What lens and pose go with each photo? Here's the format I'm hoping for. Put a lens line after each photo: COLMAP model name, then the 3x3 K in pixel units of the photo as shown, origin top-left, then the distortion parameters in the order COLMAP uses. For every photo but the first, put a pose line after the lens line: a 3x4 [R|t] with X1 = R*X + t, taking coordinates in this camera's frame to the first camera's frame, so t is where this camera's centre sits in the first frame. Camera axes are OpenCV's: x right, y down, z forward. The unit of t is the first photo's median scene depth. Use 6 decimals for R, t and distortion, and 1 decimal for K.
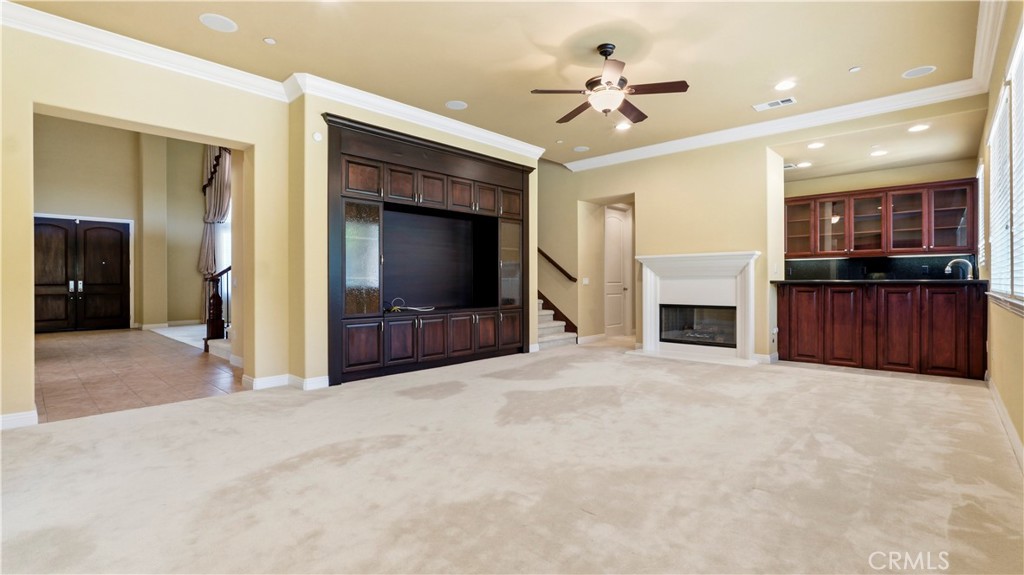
lens RADIAL K [[469.4, 0, 514.1], [0, 469.4, 283.0], [0, 0, 1]] dist [-0.000961, 0.000075]
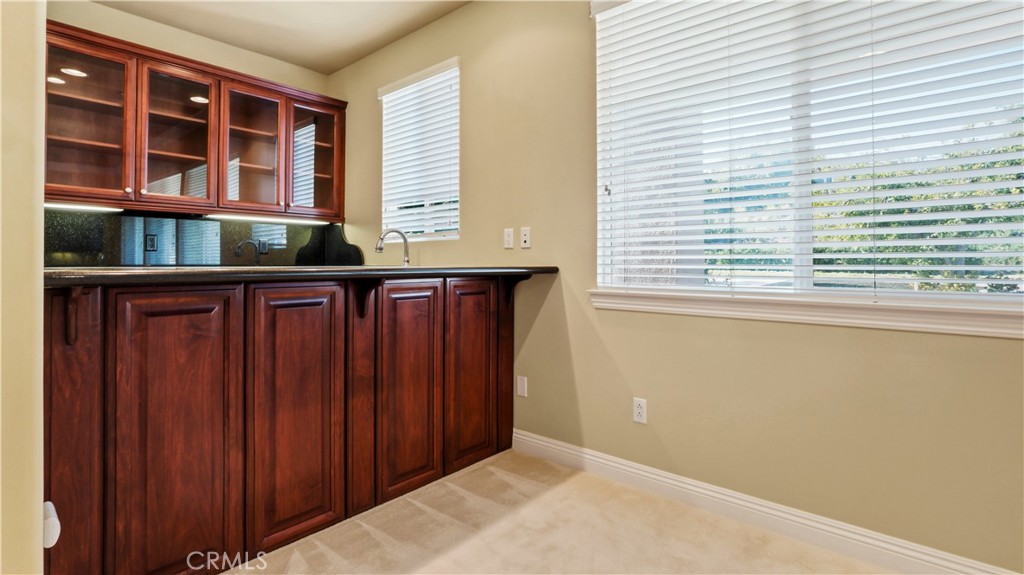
lens RADIAL K [[481.3, 0, 517.4], [0, 481.3, 272.9], [0, 0, 1]] dist [-0.025471, 0.013280]
pose [[-0.035751, -0.002586, 0.999357, 0.362916], [0.015085, 0.999881, 0.003127, -0.000667], [-0.999247, 0.015187, -0.035708, 0.839191]]
